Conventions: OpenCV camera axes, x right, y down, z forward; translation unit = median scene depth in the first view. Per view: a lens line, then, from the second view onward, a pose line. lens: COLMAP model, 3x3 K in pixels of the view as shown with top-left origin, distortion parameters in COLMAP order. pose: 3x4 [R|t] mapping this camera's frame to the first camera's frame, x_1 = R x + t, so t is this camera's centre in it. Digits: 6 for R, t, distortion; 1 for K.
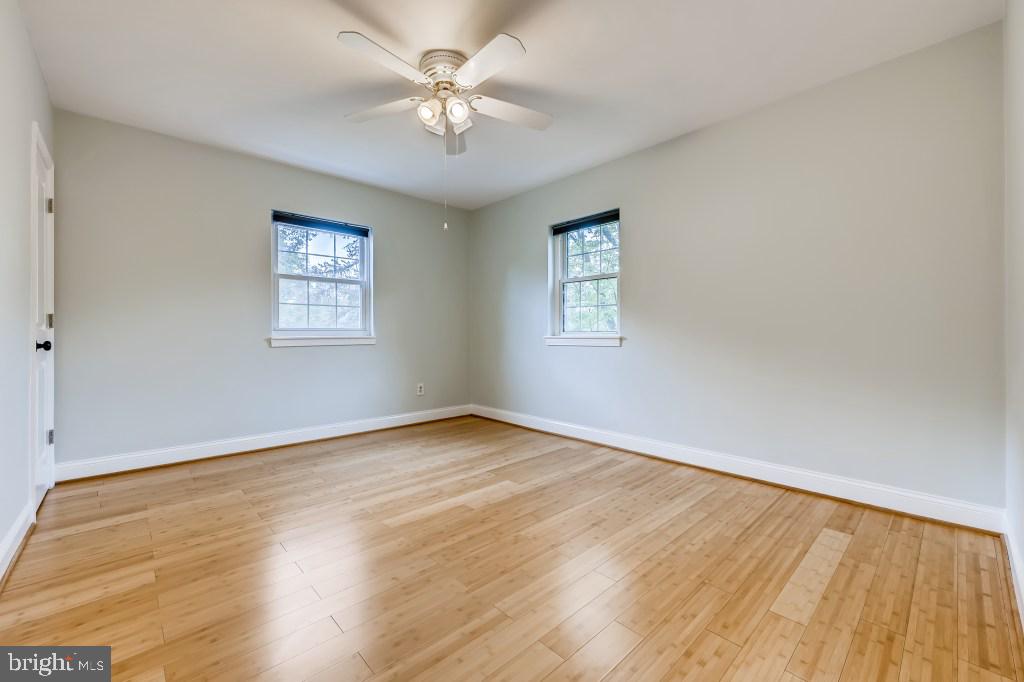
lens RADIAL K [[409.8, 0, 511.1], [0, 409.8, 342.9], [0, 0, 1]] dist [-0.000441, -0.000035]
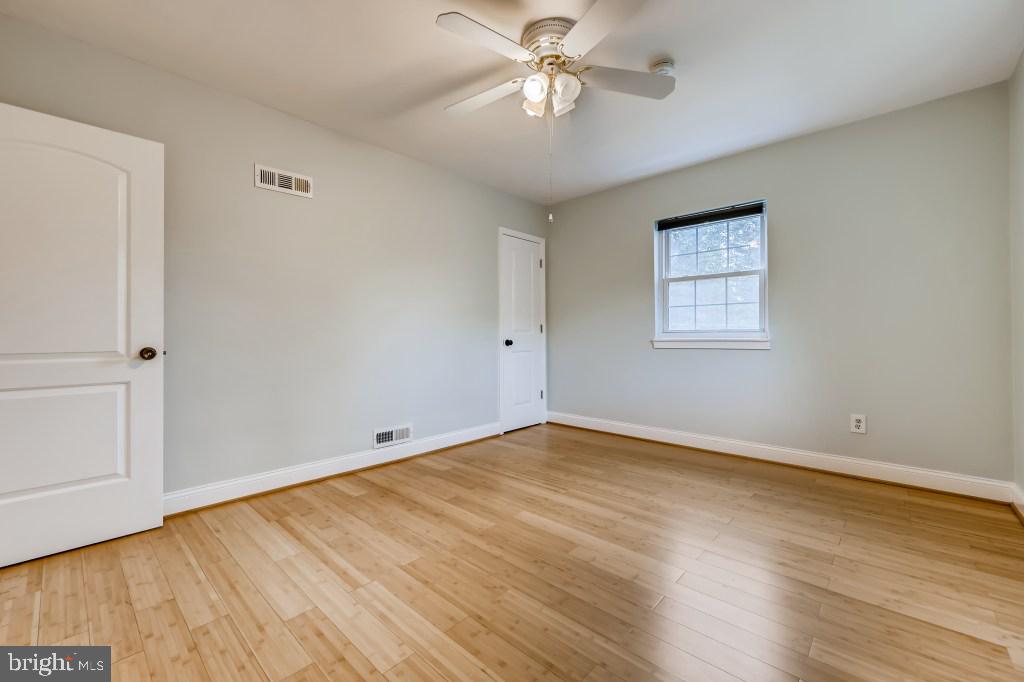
lens RADIAL K [[409.8, 0, 511.1], [0, 409.8, 342.9], [0, 0, 1]] dist [-0.000441, -0.000035]
pose [[0.087248, 0.018040, -0.996023, 0.659898], [-0.018269, 0.999697, 0.016506, -0.021281], [0.996019, 0.016756, 0.087551, 0.759527]]
